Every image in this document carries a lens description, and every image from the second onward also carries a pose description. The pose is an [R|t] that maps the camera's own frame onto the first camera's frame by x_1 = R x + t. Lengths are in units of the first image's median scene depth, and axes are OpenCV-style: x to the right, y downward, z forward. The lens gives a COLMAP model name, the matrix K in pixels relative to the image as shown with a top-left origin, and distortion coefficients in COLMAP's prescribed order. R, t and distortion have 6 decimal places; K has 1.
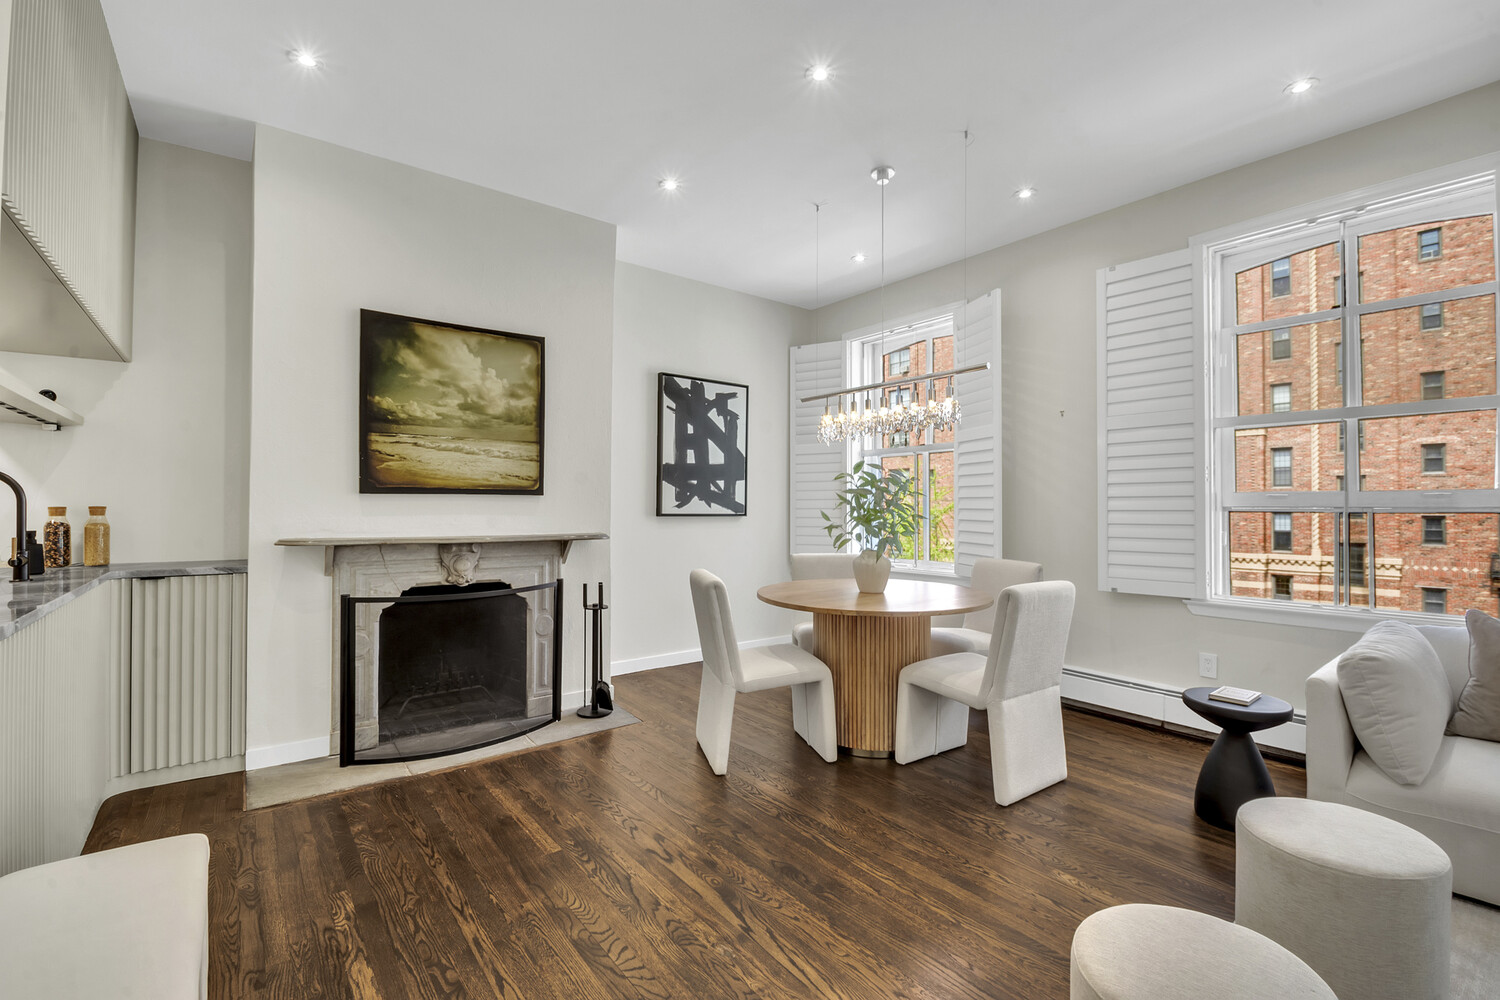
lens RADIAL K [[652.5, 0, 757.1], [0, 652.5, 499.5], [0, 0, 1]] dist [0.003117, -0.014683]
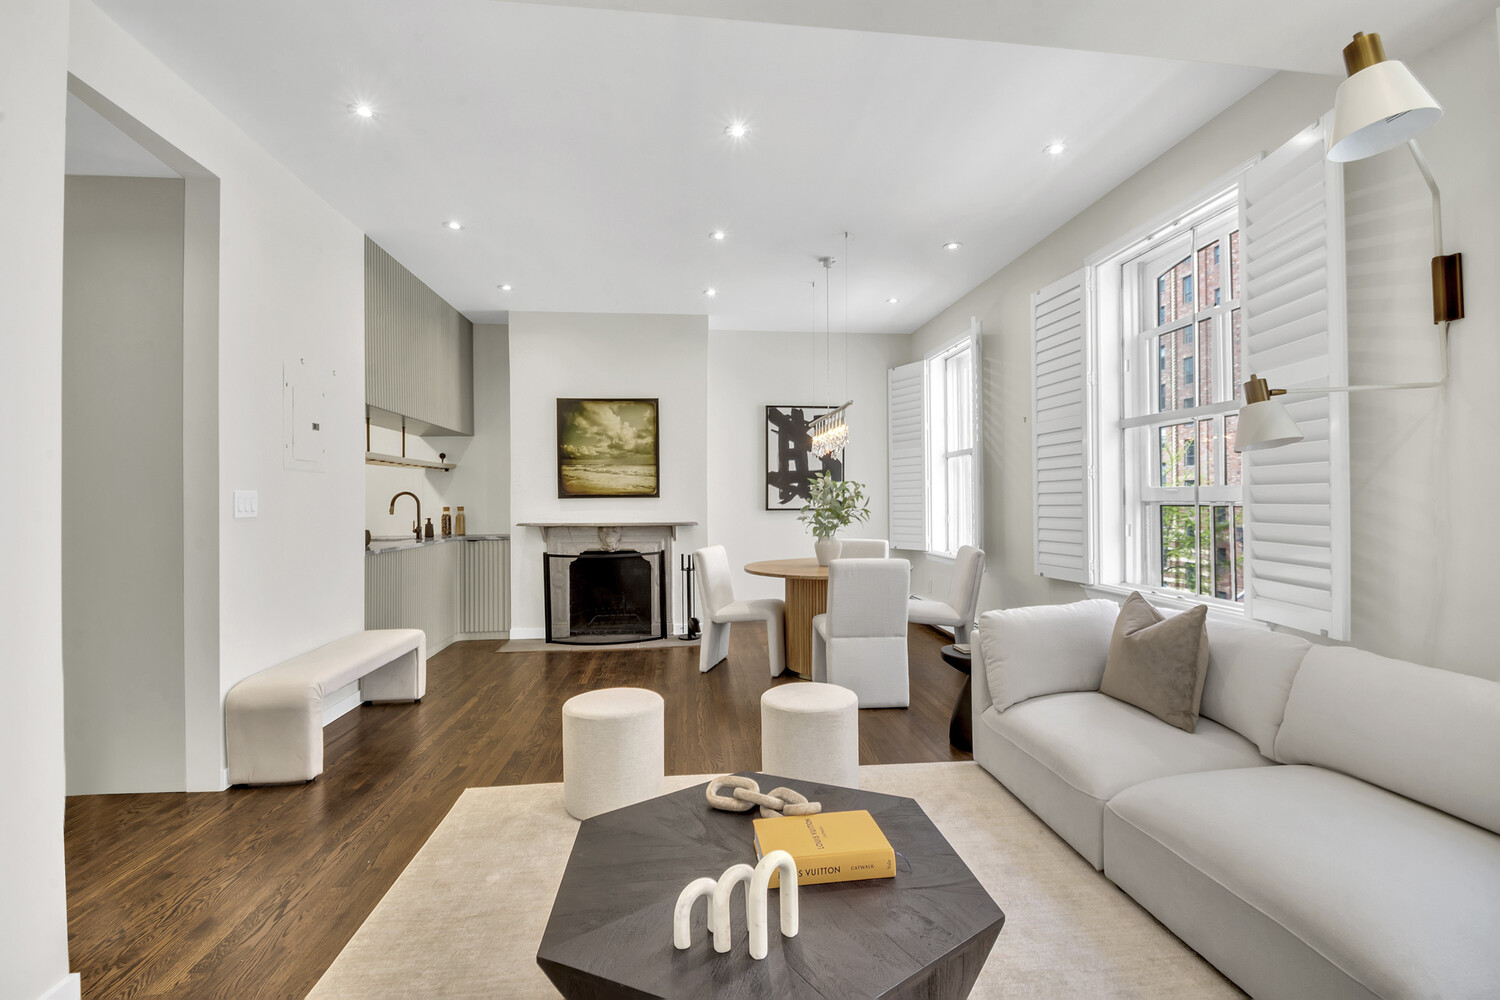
lens RADIAL K [[652.5, 0, 757.1], [0, 652.5, 499.5], [0, 0, 1]] dist [0.003117, -0.014683]
pose [[0.849282, -0.010351, -0.527839, 0.729396], [0.016220, 0.999847, 0.006490, -0.008248], [0.527691, -0.014073, 0.849320, -0.232776]]
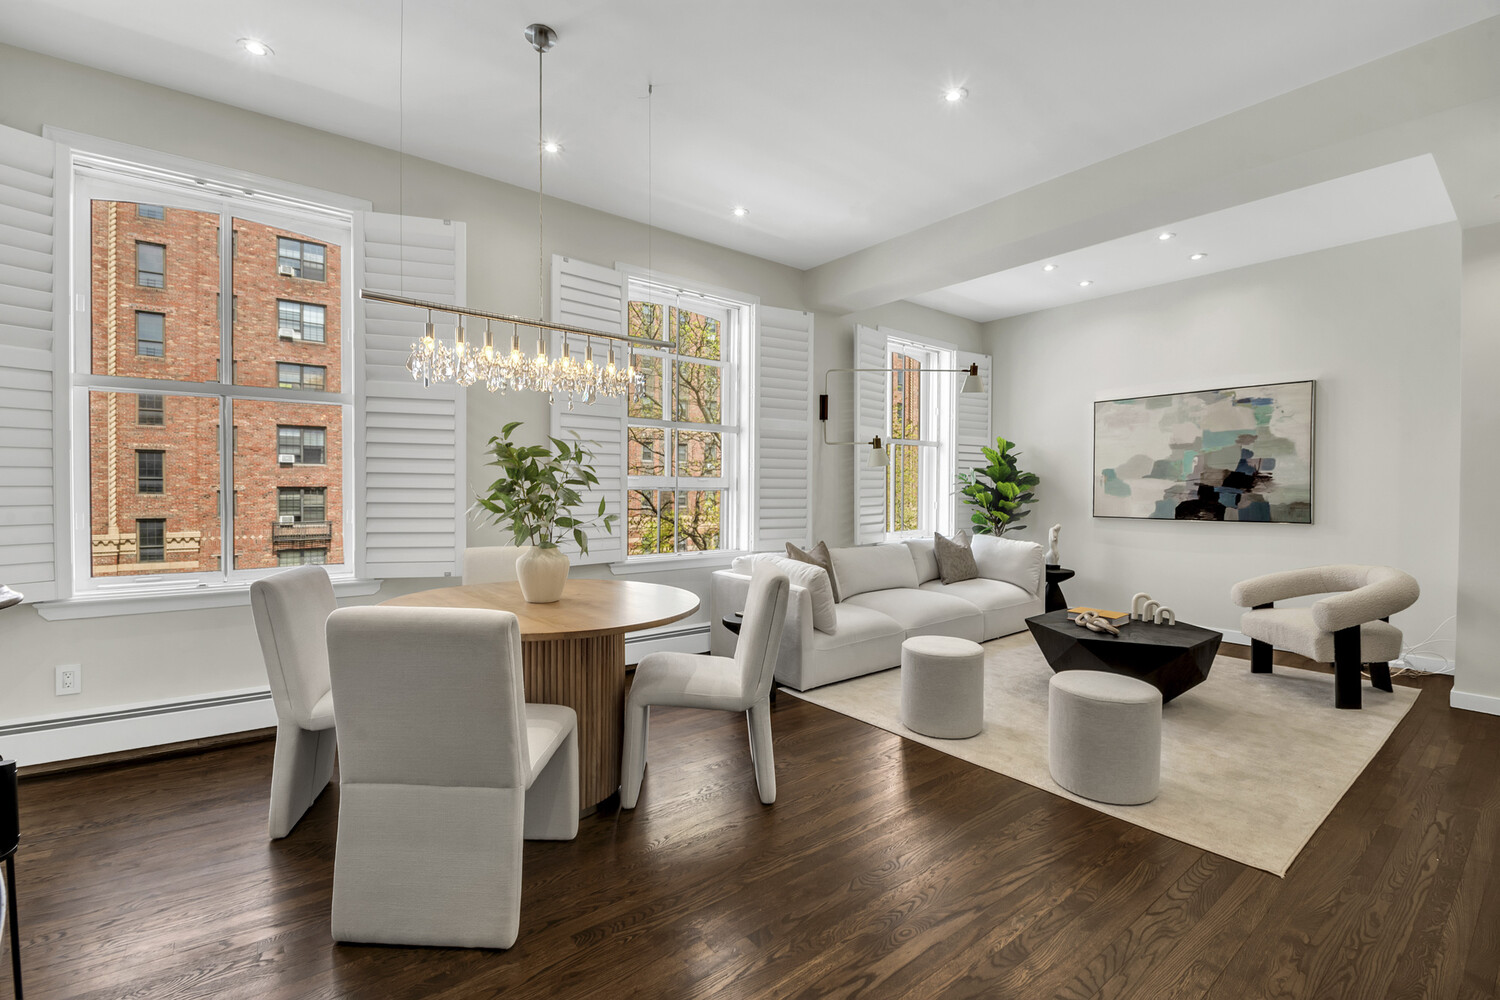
lens RADIAL K [[652.5, 0, 757.1], [0, 652.5, 499.5], [0, 0, 1]] dist [0.003117, -0.014683]
pose [[0.000963, -0.019992, 0.999800, -0.517965], [-0.019462, 0.999610, 0.020007, 0.005367], [-0.999810, -0.019478, 0.000574, 0.692502]]
